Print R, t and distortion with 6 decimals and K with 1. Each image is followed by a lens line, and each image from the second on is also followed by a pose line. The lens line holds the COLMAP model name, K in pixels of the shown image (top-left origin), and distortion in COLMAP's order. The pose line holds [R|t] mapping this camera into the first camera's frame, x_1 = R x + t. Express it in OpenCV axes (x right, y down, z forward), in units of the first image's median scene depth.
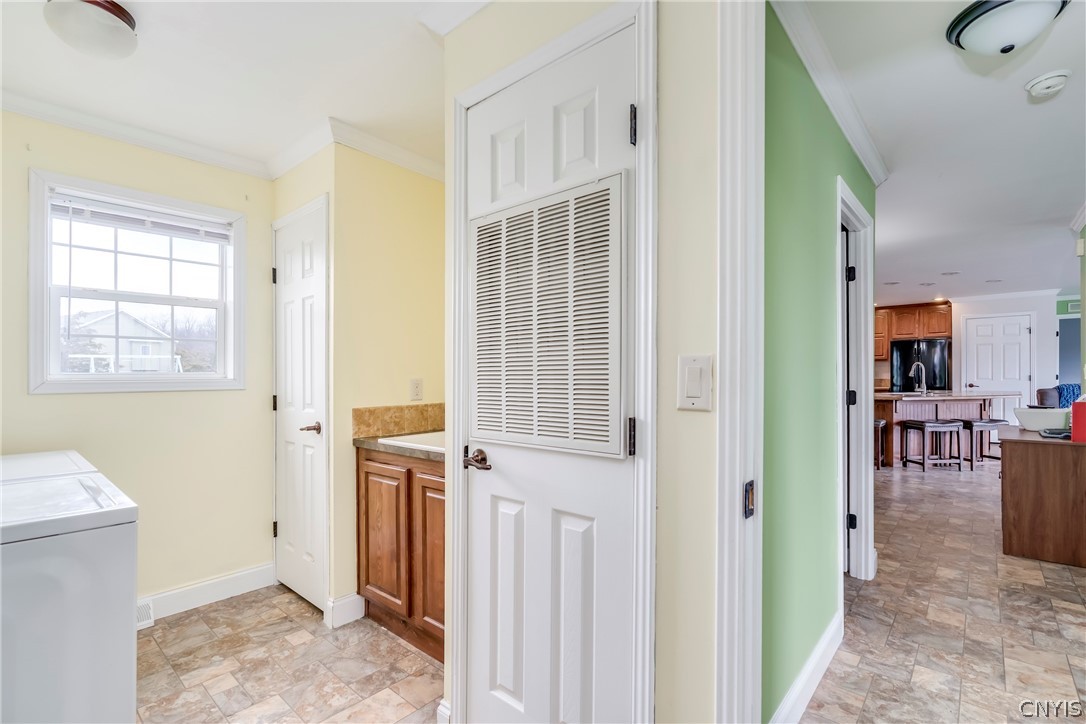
lens RADIAL K [[498.4, 0, 543.0], [0, 498.4, 362.0], [0, 0, 1]] dist [-0.002280, 0.000267]
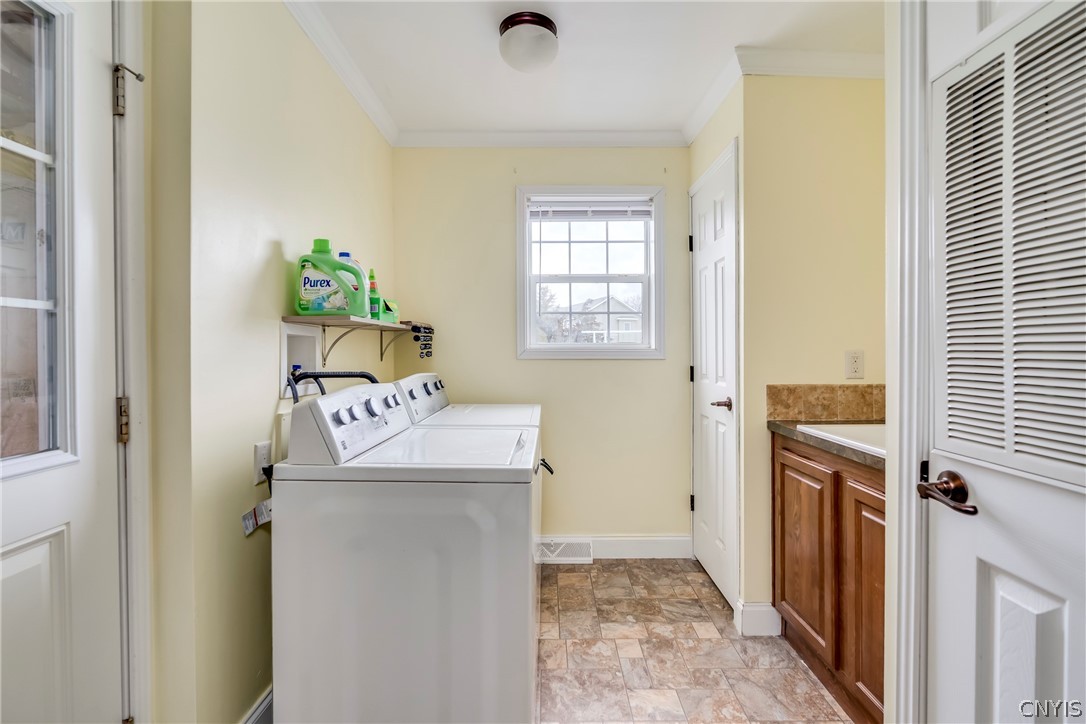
lens RADIAL K [[492.0, 0, 548.1], [0, 492.0, 346.0], [0, 0, 1]] dist [-0.007936, 0.001156]
pose [[0.668749, 0.003480, -0.743480, -0.012562], [0.014911, 0.999725, 0.018092, 0.007483], [0.743339, -0.023185, 0.668513, 0.181750]]
